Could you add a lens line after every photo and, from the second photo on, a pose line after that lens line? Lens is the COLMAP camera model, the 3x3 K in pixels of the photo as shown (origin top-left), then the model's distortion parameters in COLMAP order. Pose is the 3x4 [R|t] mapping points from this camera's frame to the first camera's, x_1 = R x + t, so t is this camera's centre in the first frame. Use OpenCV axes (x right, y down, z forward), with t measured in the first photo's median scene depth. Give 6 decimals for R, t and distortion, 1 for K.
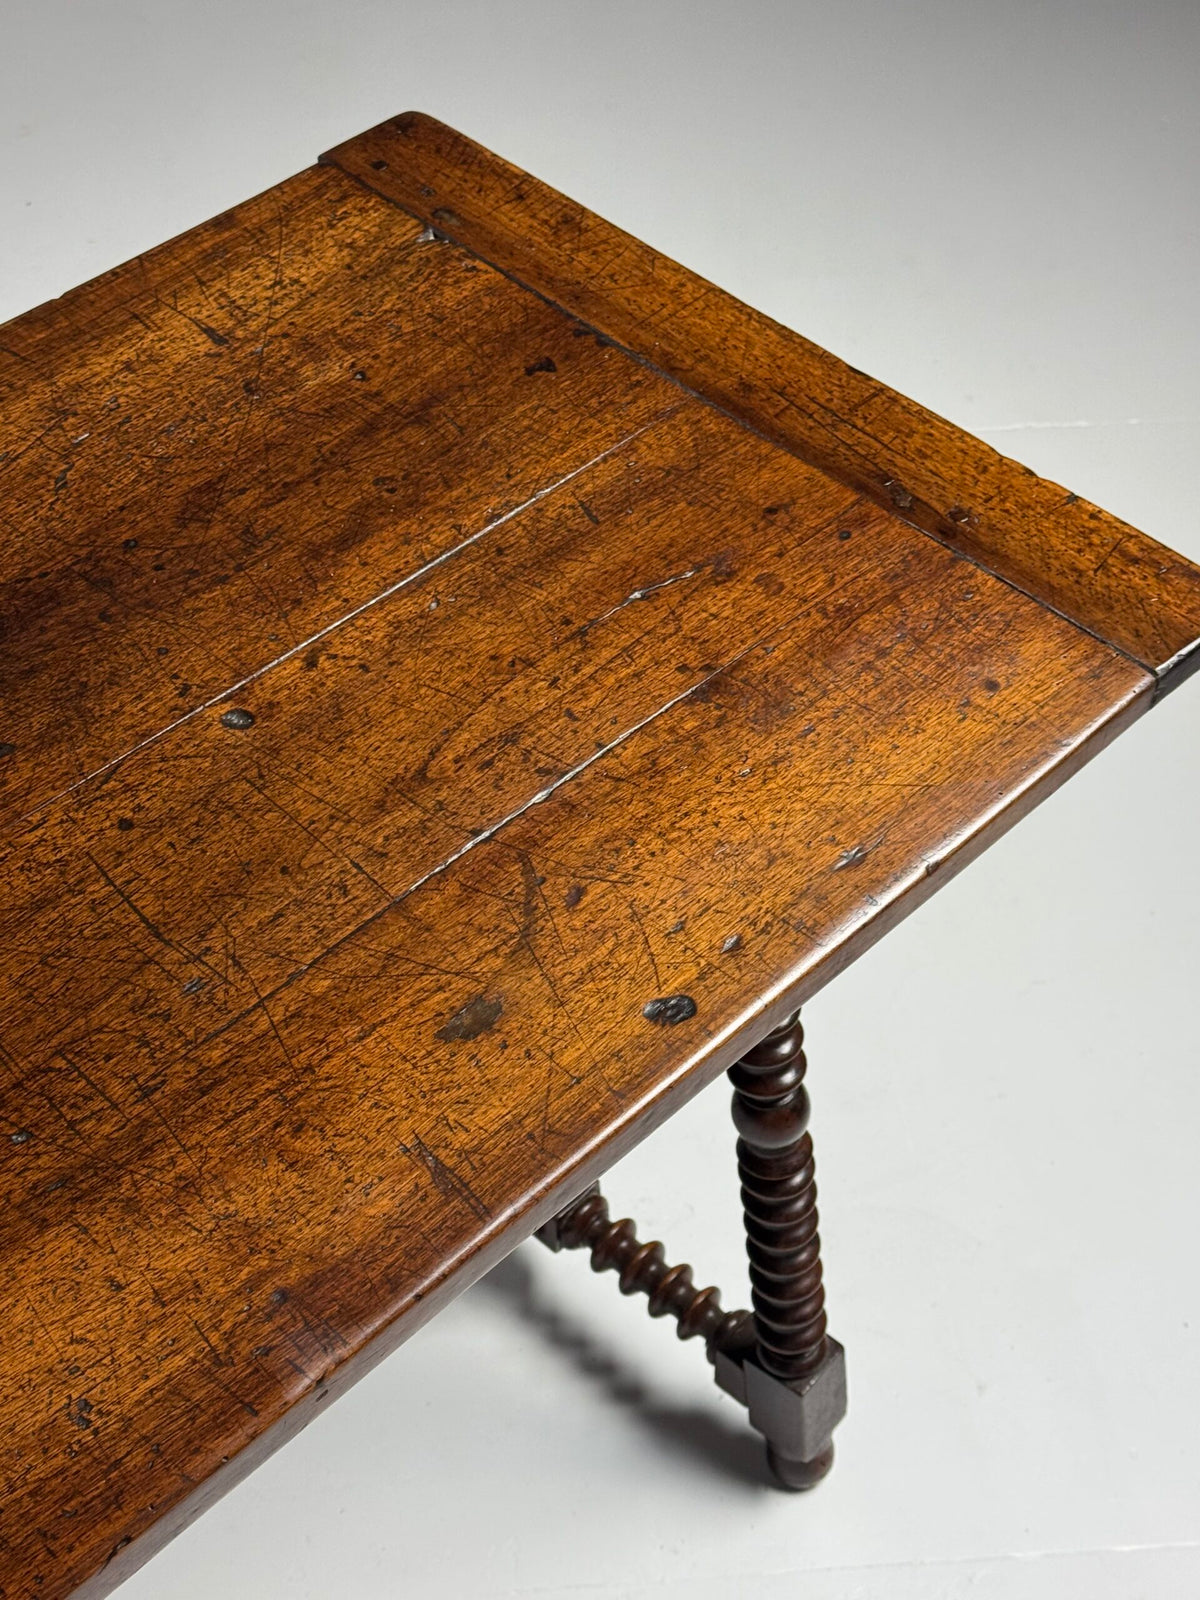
lens RADIAL K [[2395.9, 0, 621.8], [0, 2395.9, 823.7], [0, 0, 1]] dist [0.138094, 0.029989]
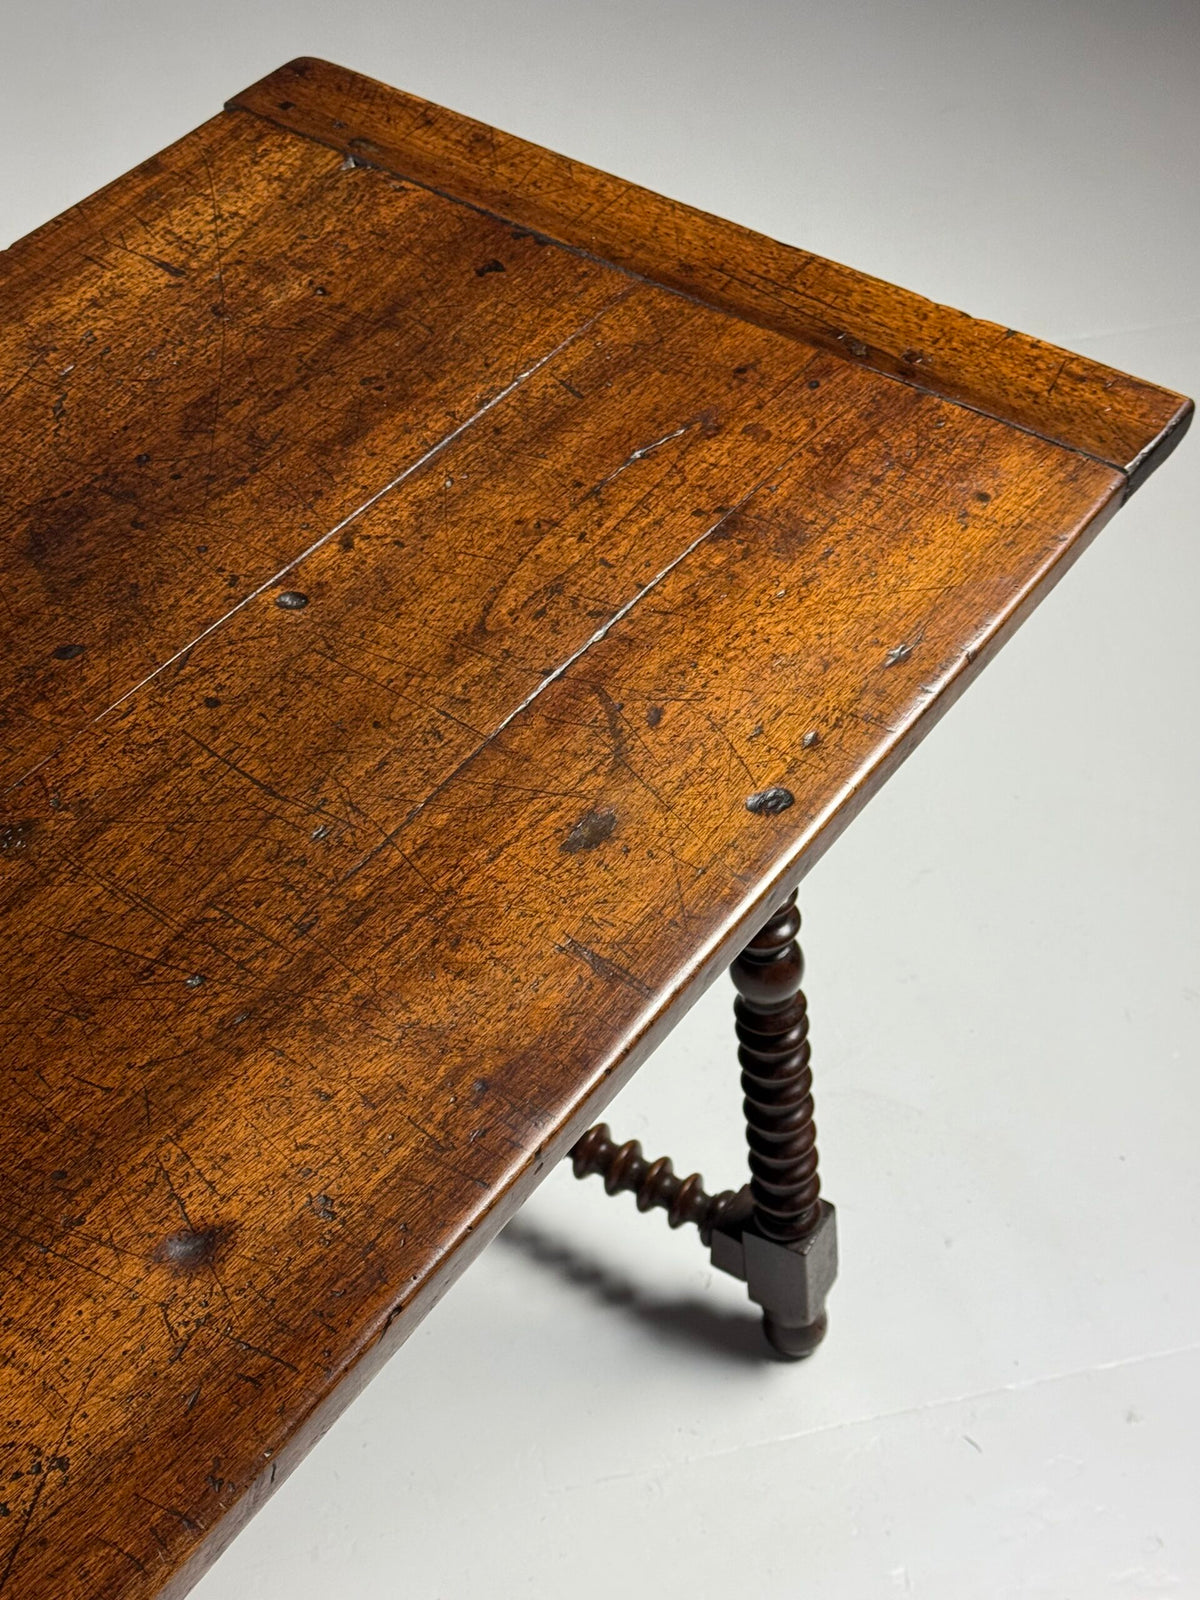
lens RADIAL K [[2404.8, 0, 600.0], [0, 2404.8, 800.0], [0, 0, 1]] dist [0.152526, -0.122828]
pose [[0.984794, -0.119642, 0.125963, -0.165810], [0.124608, 0.991681, -0.032282, 0.089726], [-0.121053, 0.047488, 0.991510, -0.043098]]
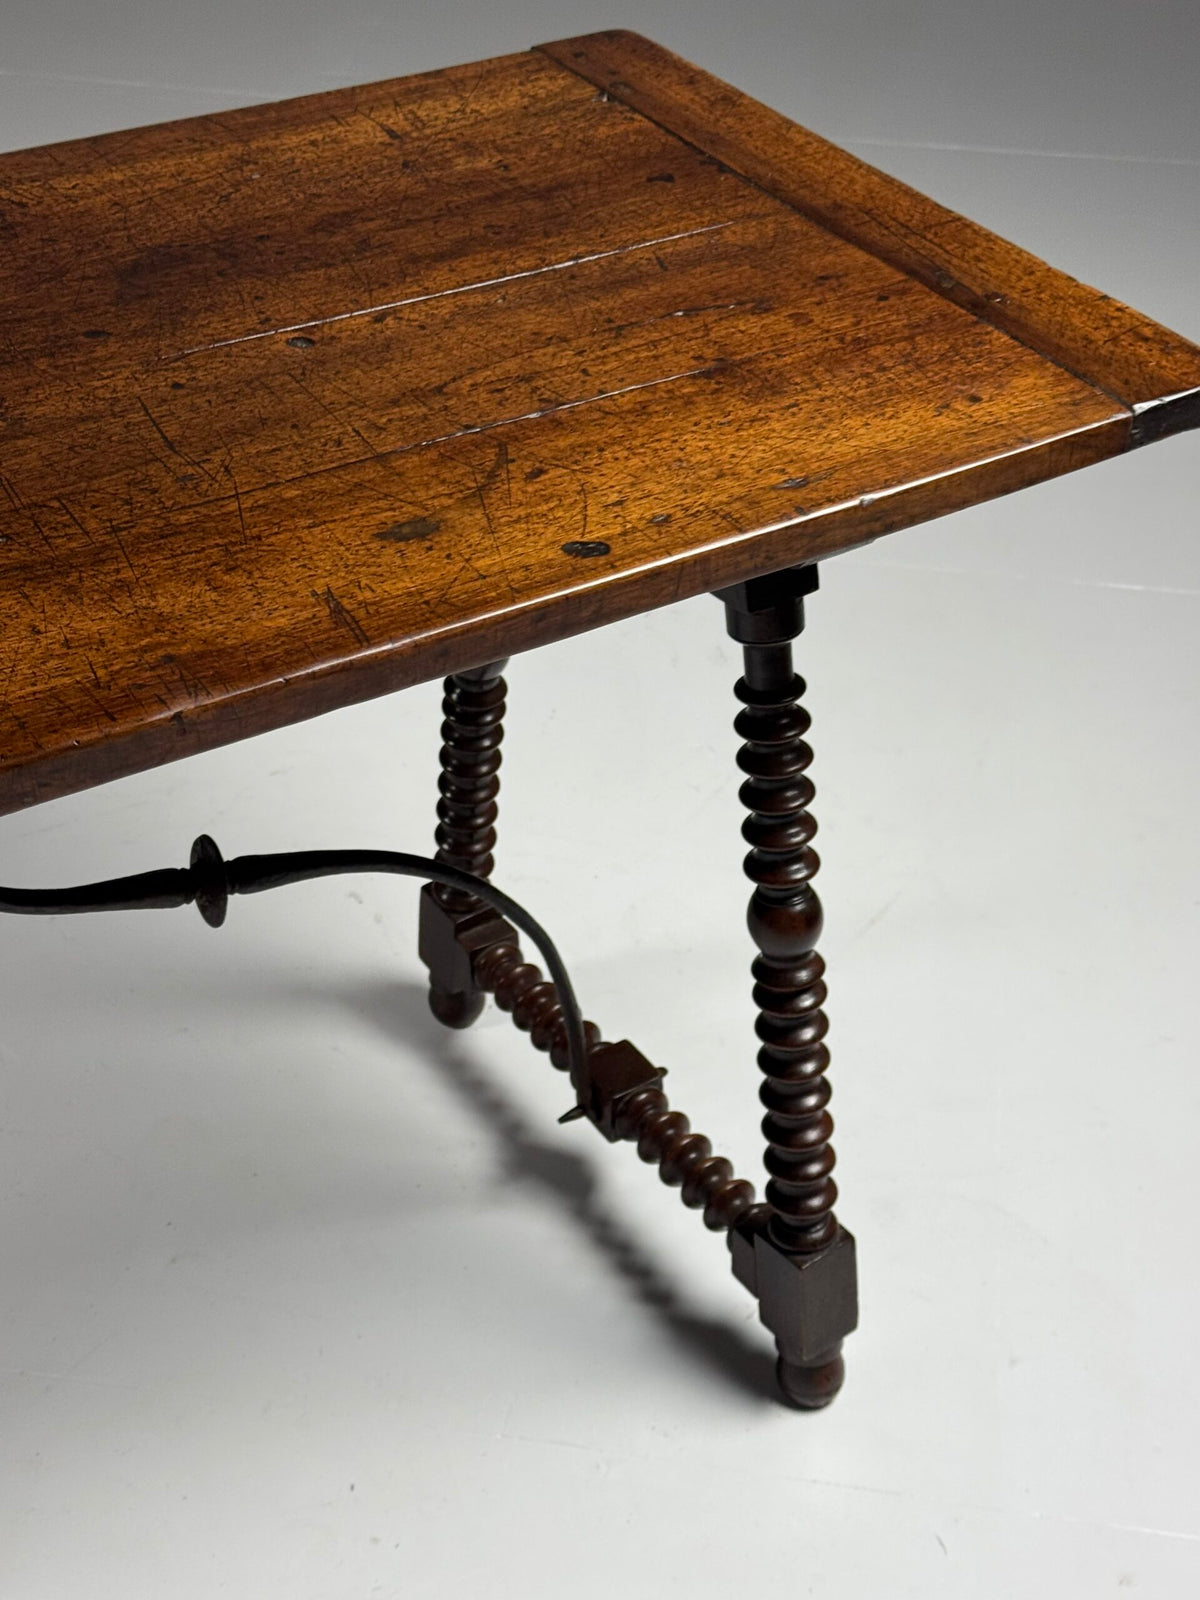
lens RADIAL K [[2404.8, 0, 600.0], [0, 2404.8, 800.0], [0, 0, 1]] dist [0.152526, -0.122828]
pose [[0.969713, 0.138143, -0.201426, 0.233517], [-0.176906, 0.965860, -0.189260, 0.349763], [0.168404, 0.219161, 0.961045, -0.032680]]
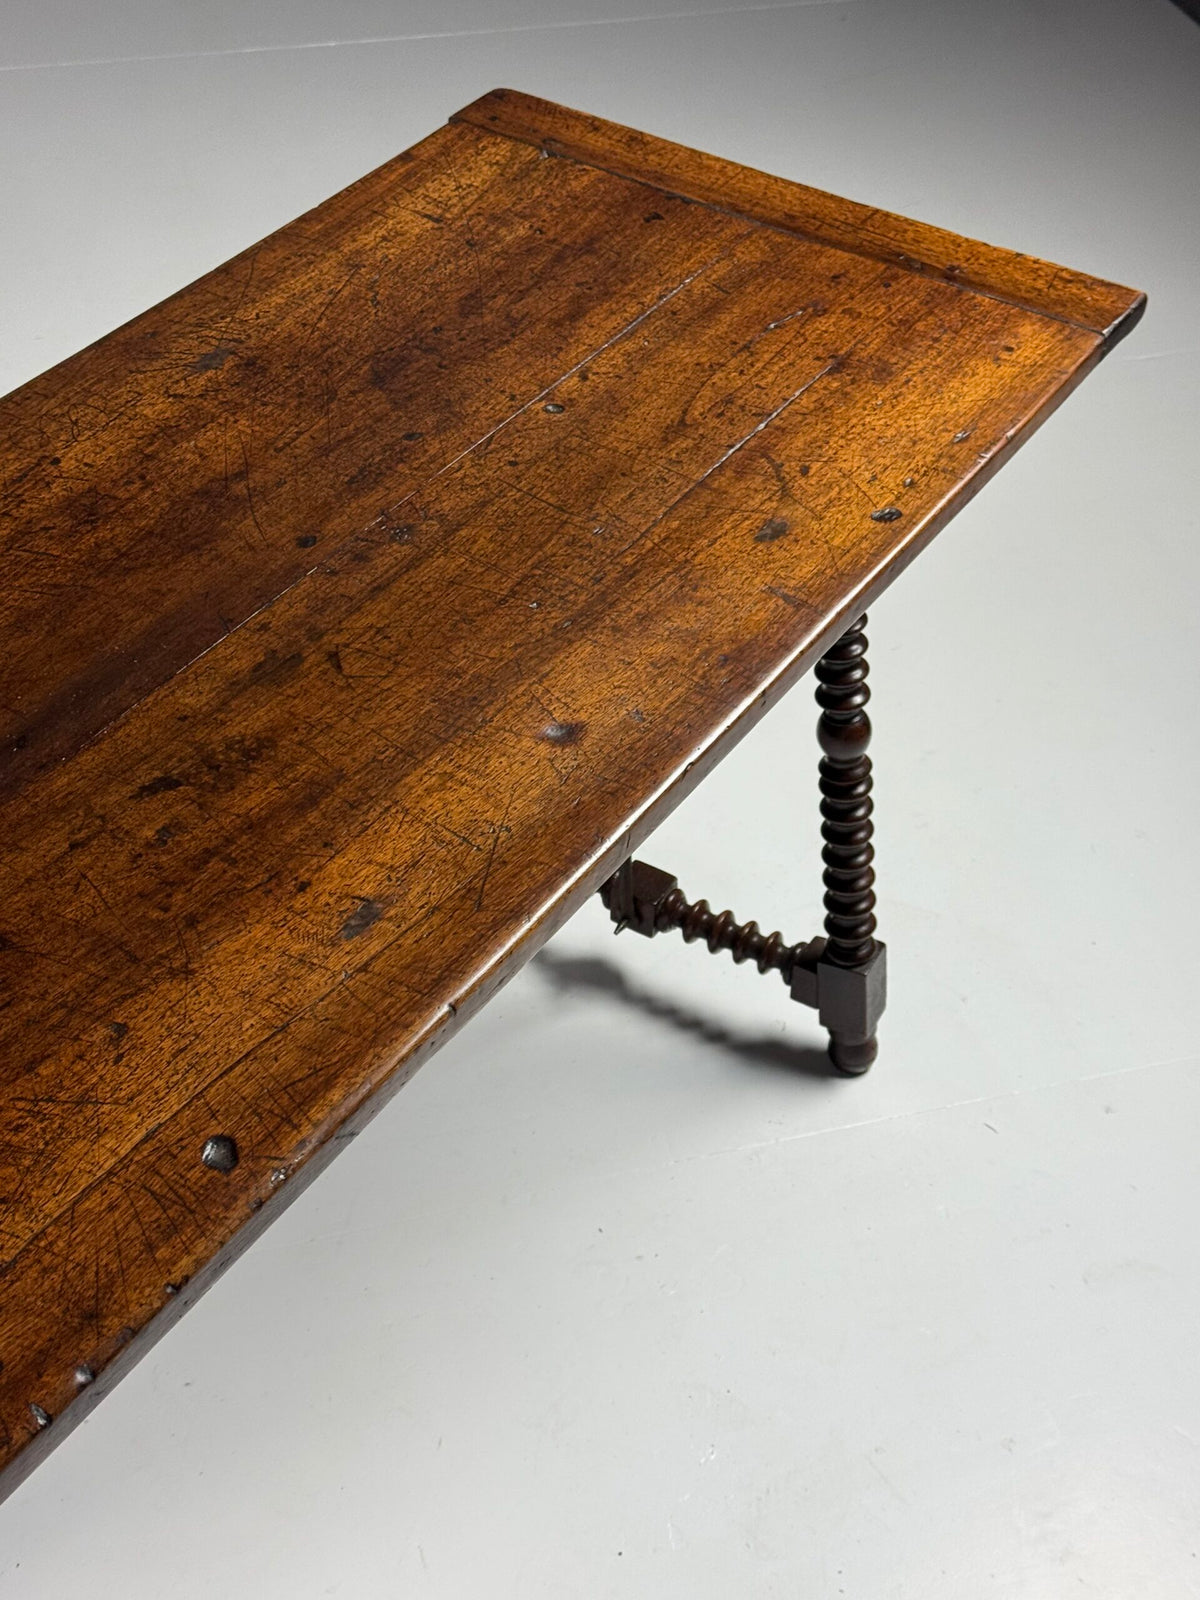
lens RADIAL K [[2397.7, 0, 598.6], [0, 2397.7, 842.5], [0, 0, 1]] dist [0.138369, -0.056654]
pose [[0.977815, -0.124123, 0.168732, -0.416309], [0.140955, 0.985760, -0.091700, 0.368029], [-0.154947, 0.113450, 0.981387, -0.479778]]
